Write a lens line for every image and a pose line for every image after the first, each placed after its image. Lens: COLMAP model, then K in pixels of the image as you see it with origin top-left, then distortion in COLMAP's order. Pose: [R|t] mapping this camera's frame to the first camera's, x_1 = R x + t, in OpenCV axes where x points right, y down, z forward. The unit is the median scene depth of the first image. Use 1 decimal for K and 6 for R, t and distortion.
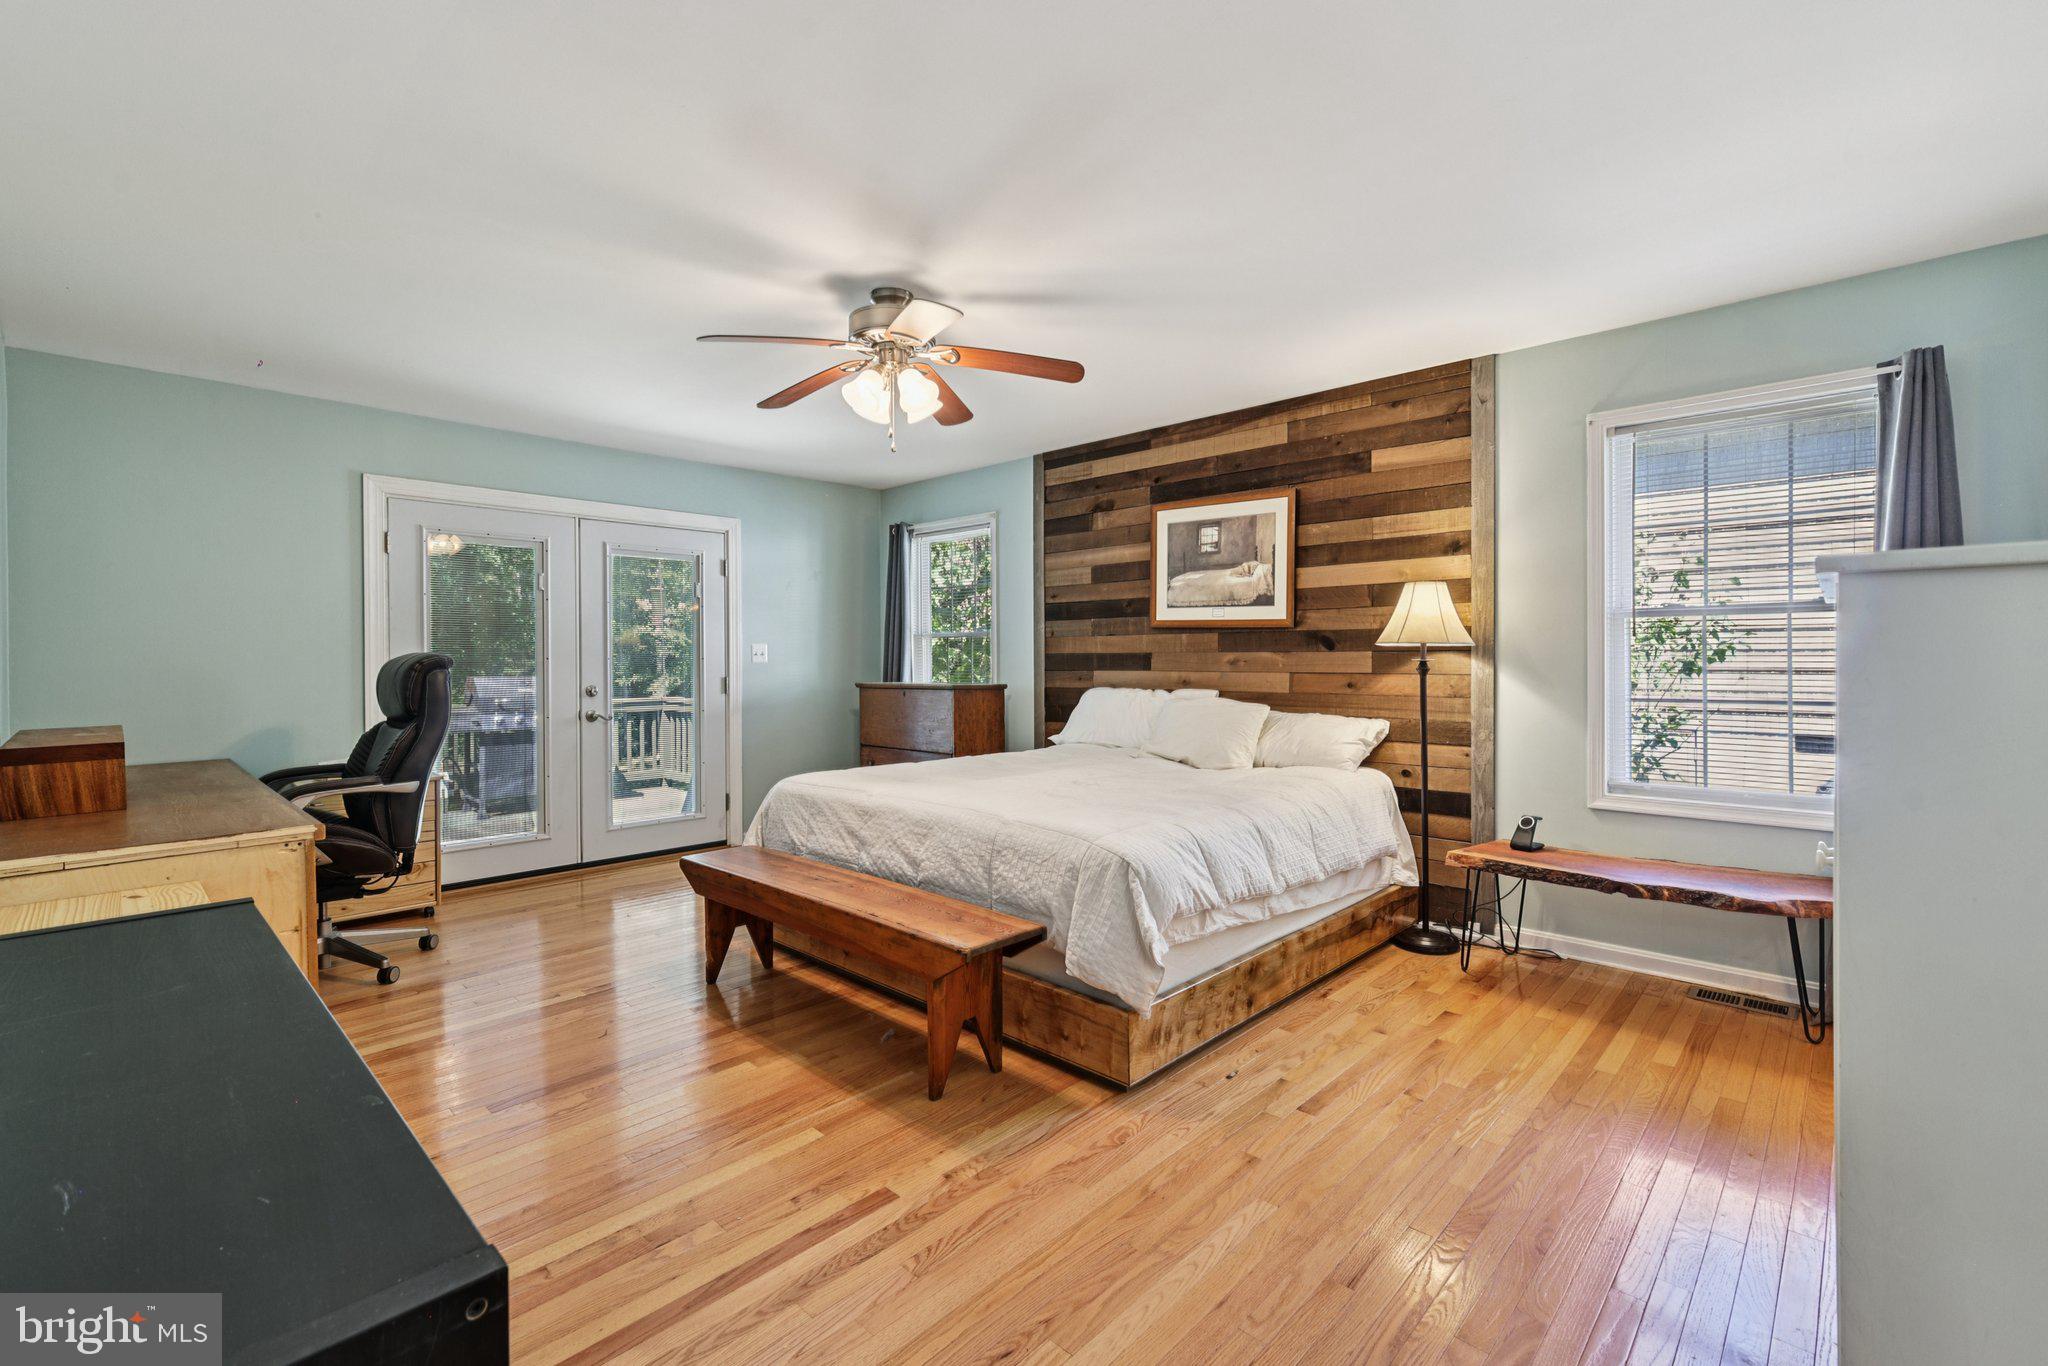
lens RADIAL K [[894.9, 0, 1022.5], [0, 894.9, 675.7], [0, 0, 1]] dist [0.002643, 0.000244]
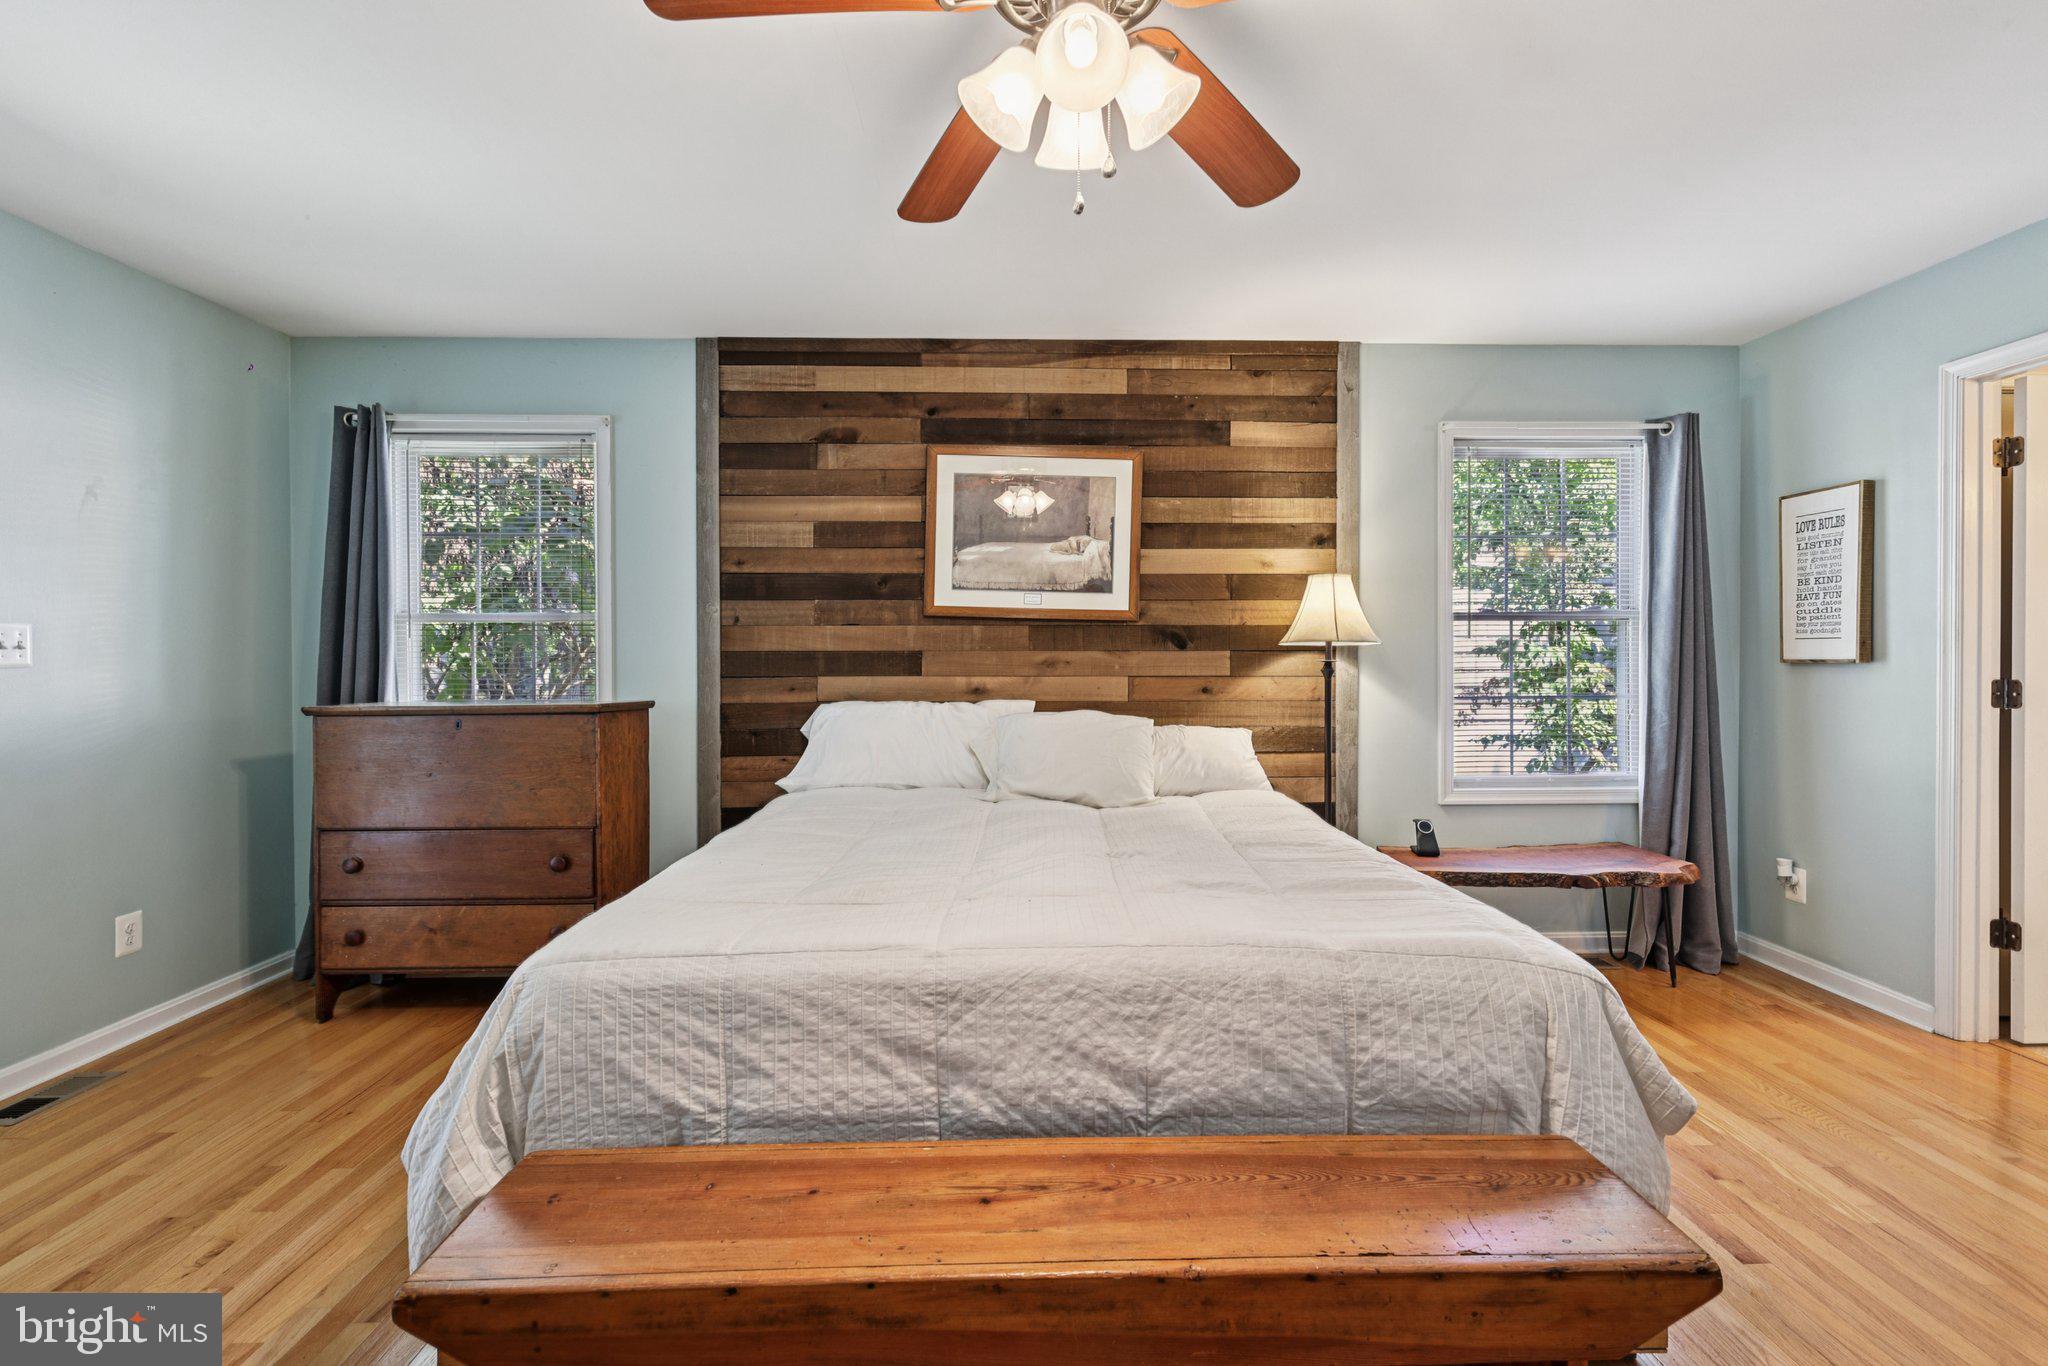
lens RADIAL K [[894.9, 0, 1022.5], [0, 894.9, 675.7], [0, 0, 1]] dist [0.002643, 0.000244]
pose [[0.703556, -0.008312, 0.710591, -0.343530], [0.013038, 0.999914, -0.001213, -0.004099], [-0.710520, 0.010118, 0.703604, 0.485943]]
